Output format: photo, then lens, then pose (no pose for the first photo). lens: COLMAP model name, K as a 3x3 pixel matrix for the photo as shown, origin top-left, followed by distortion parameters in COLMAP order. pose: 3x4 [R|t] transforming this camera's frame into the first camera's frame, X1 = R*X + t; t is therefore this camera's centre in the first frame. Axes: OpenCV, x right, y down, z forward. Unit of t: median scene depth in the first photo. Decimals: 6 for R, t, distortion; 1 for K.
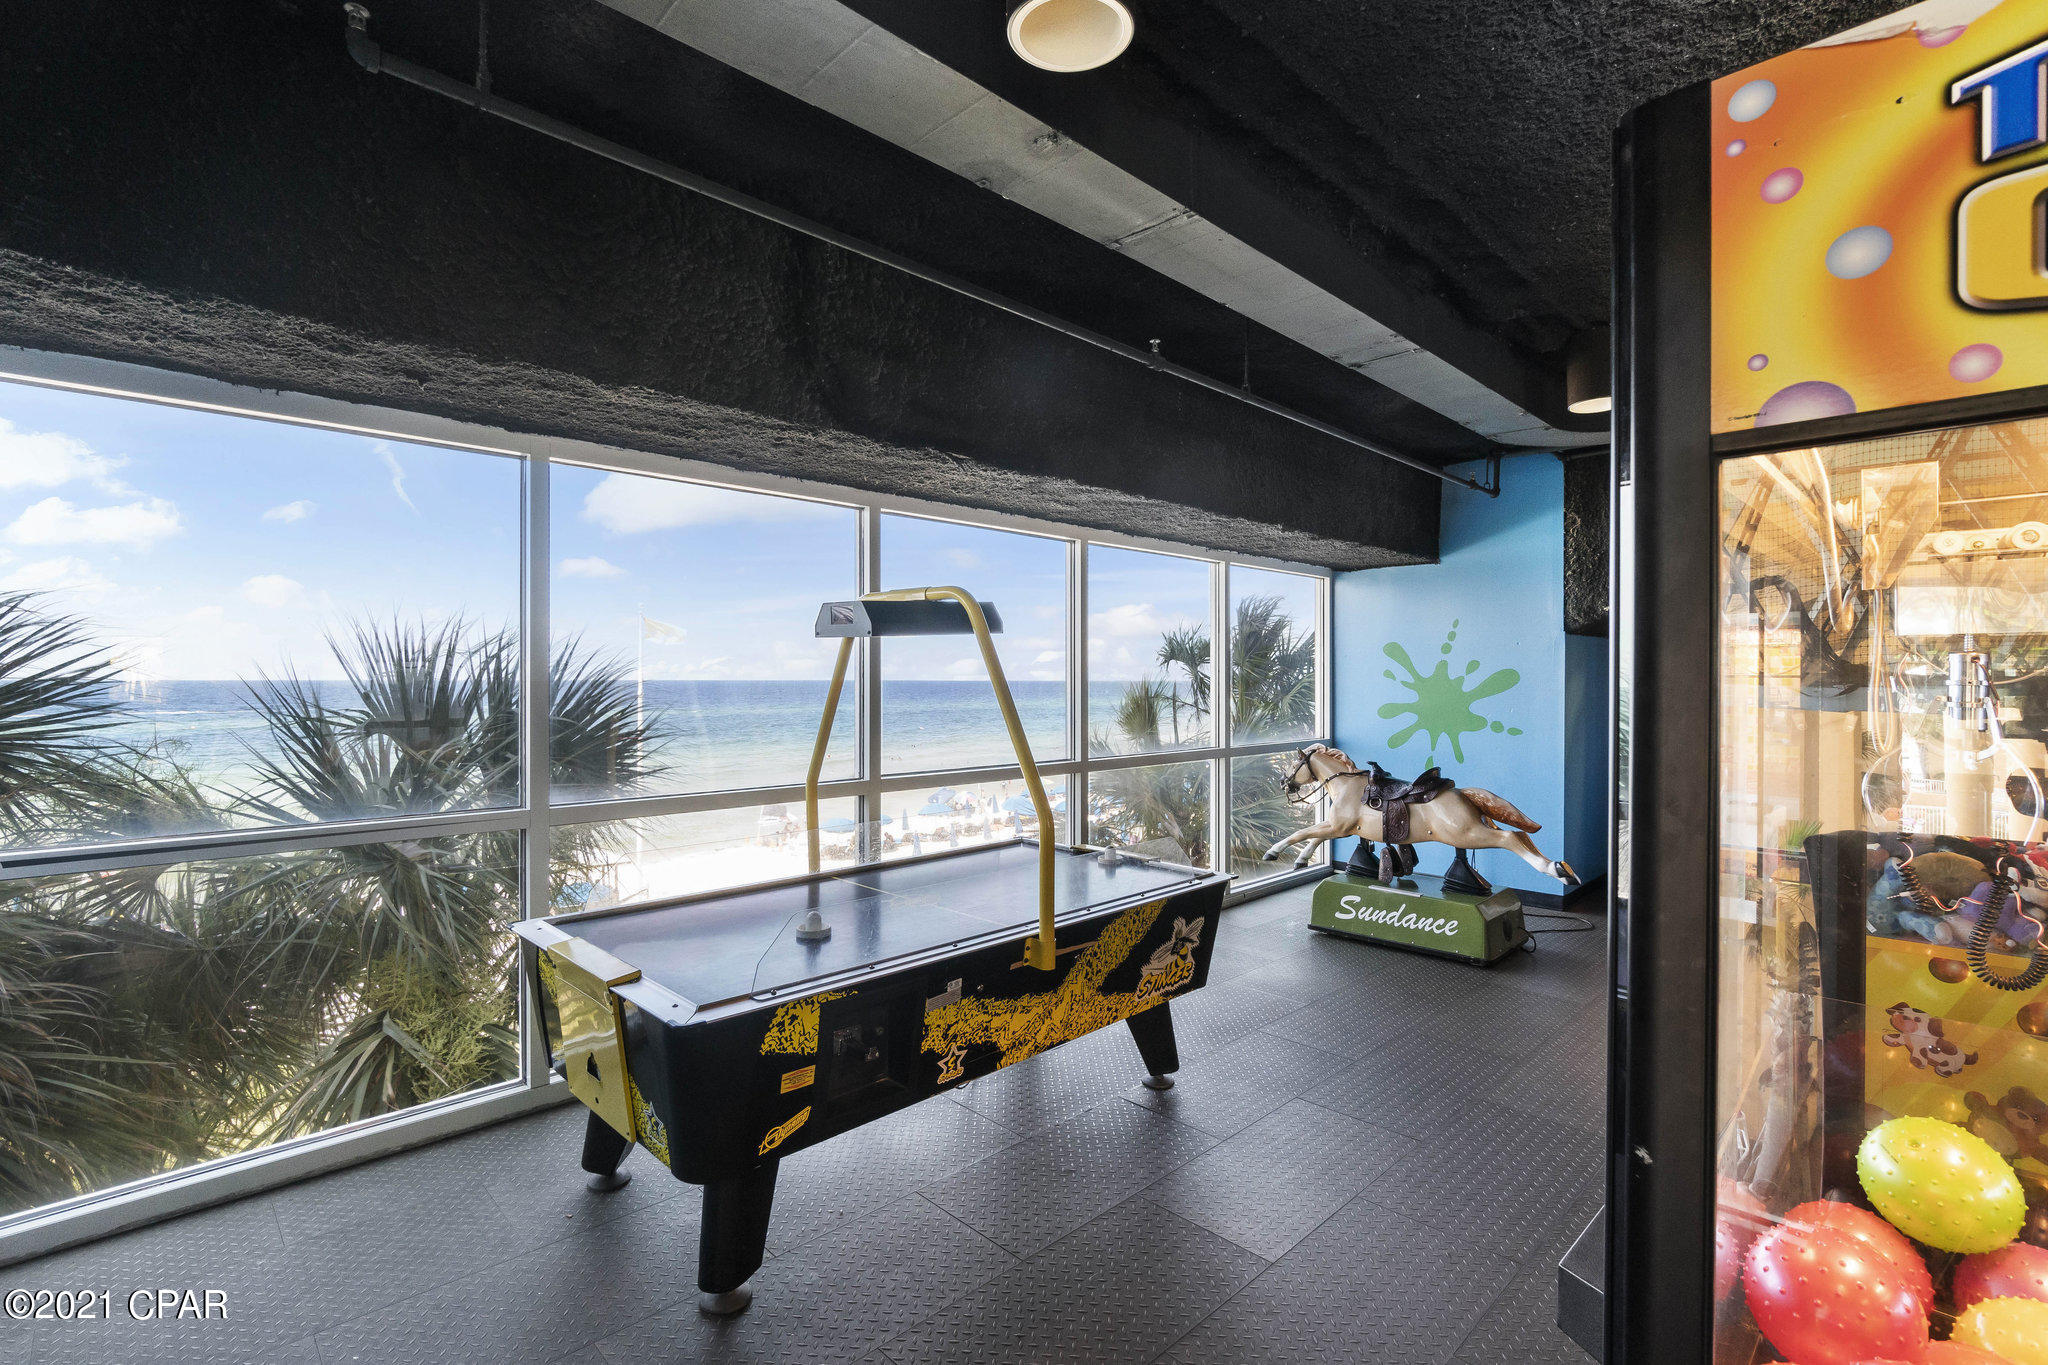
lens RADIAL K [[905.4, 0, 1024.0], [0, 905.4, 682.5], [0, 0, 1]] dist [-0.000225, -0.000024]
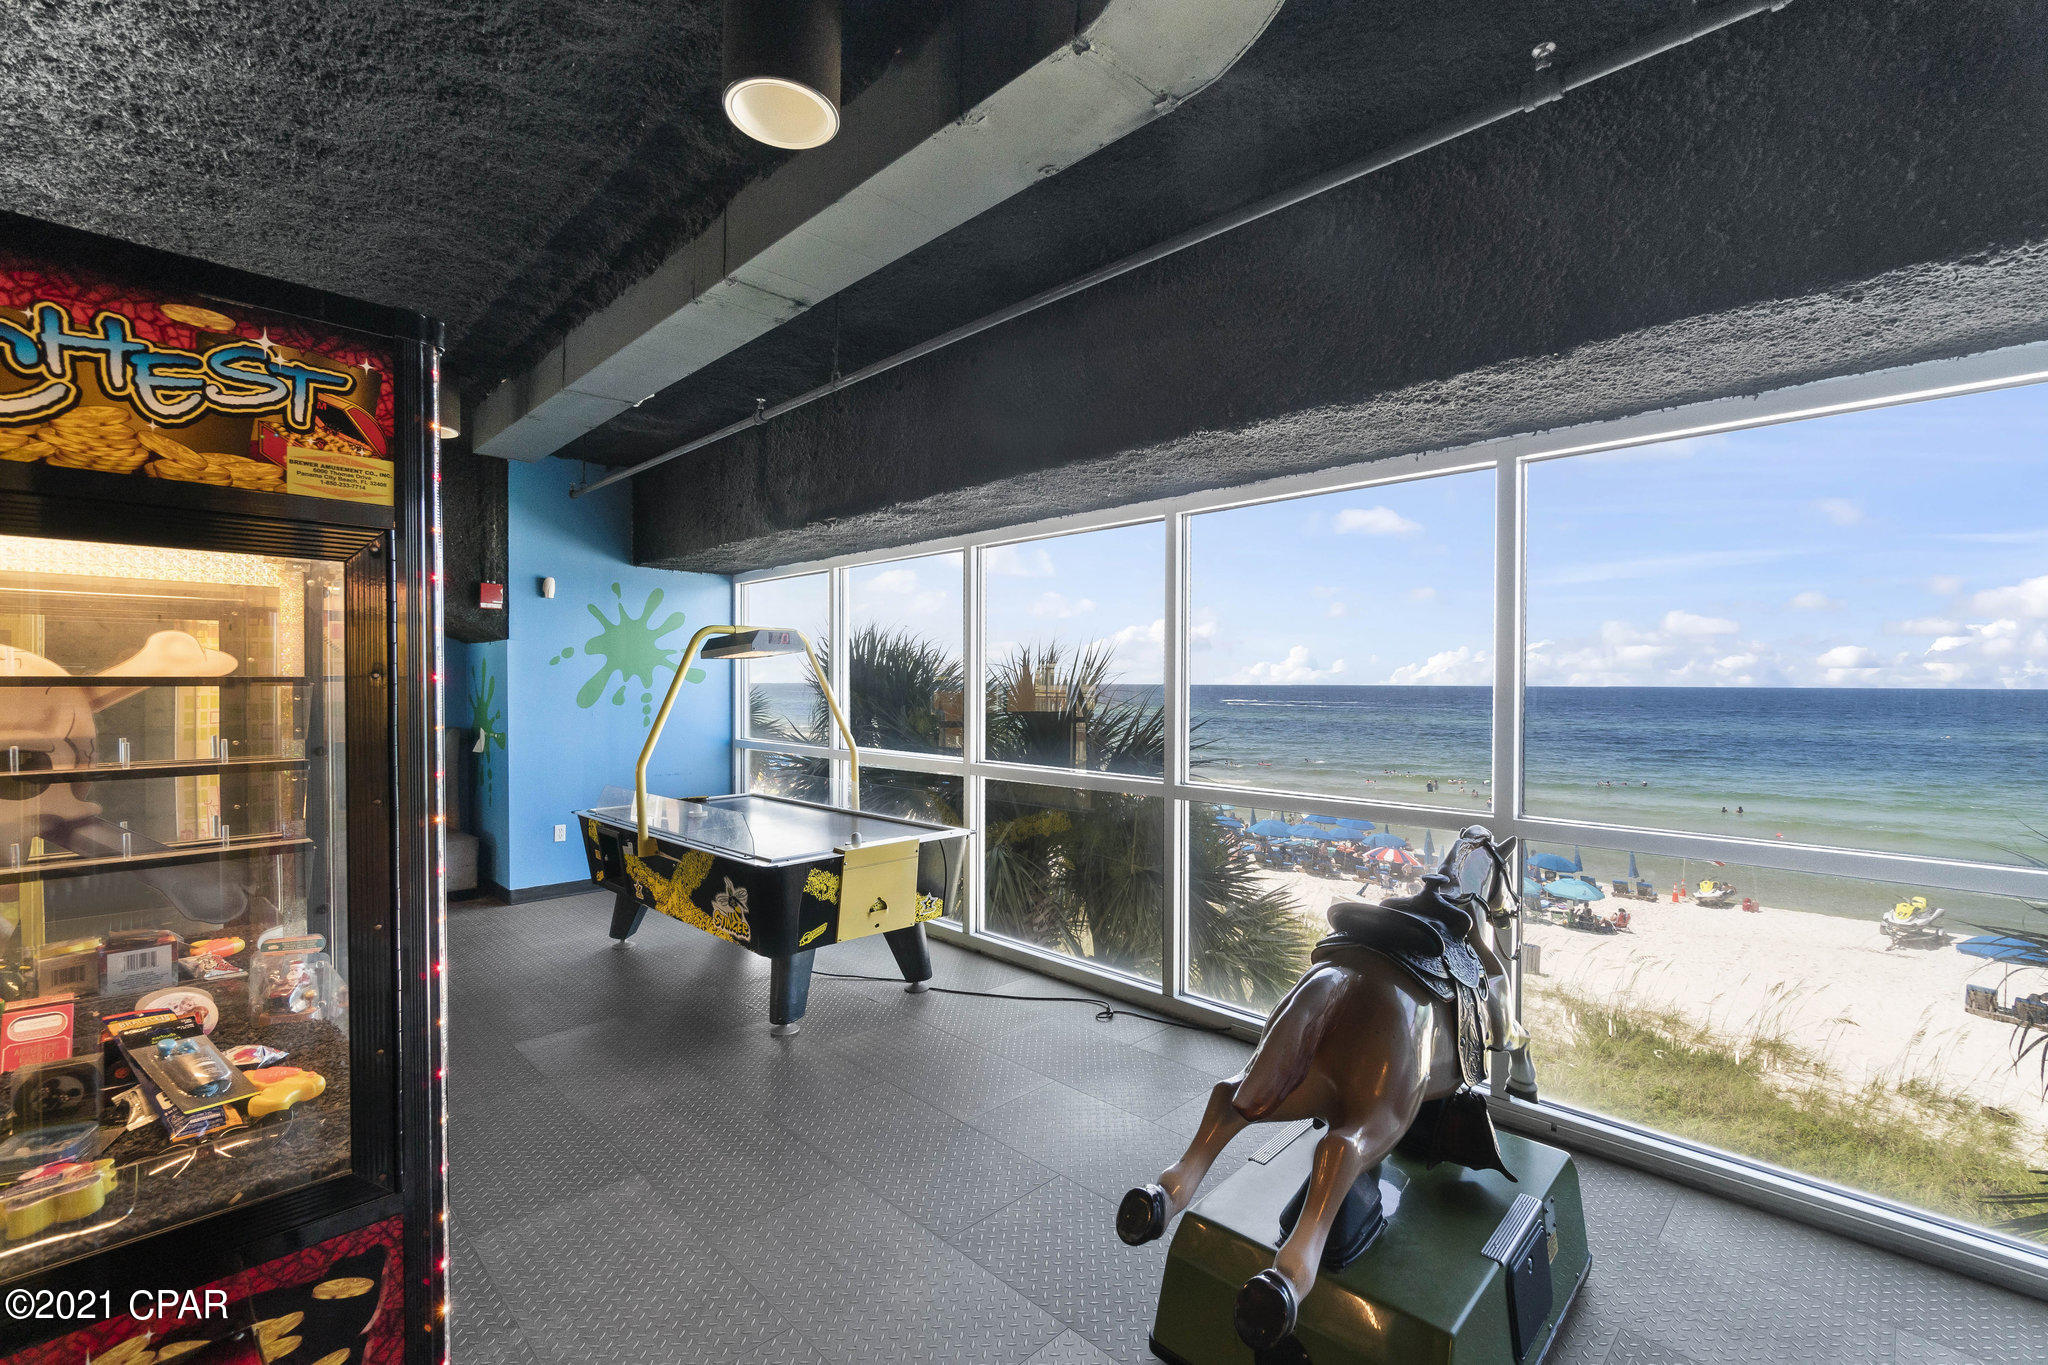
lens RADIAL K [[880.2, 0, 1024.0], [0, 880.2, 682.5], [0, 0, 1]] dist [0.001046, 0.000118]
pose [[-0.020769, 0.010173, -0.999733, 0.663796], [-0.006716, 0.999924, 0.010315, -0.014401], [0.999762, 0.006928, -0.020699, 0.709640]]
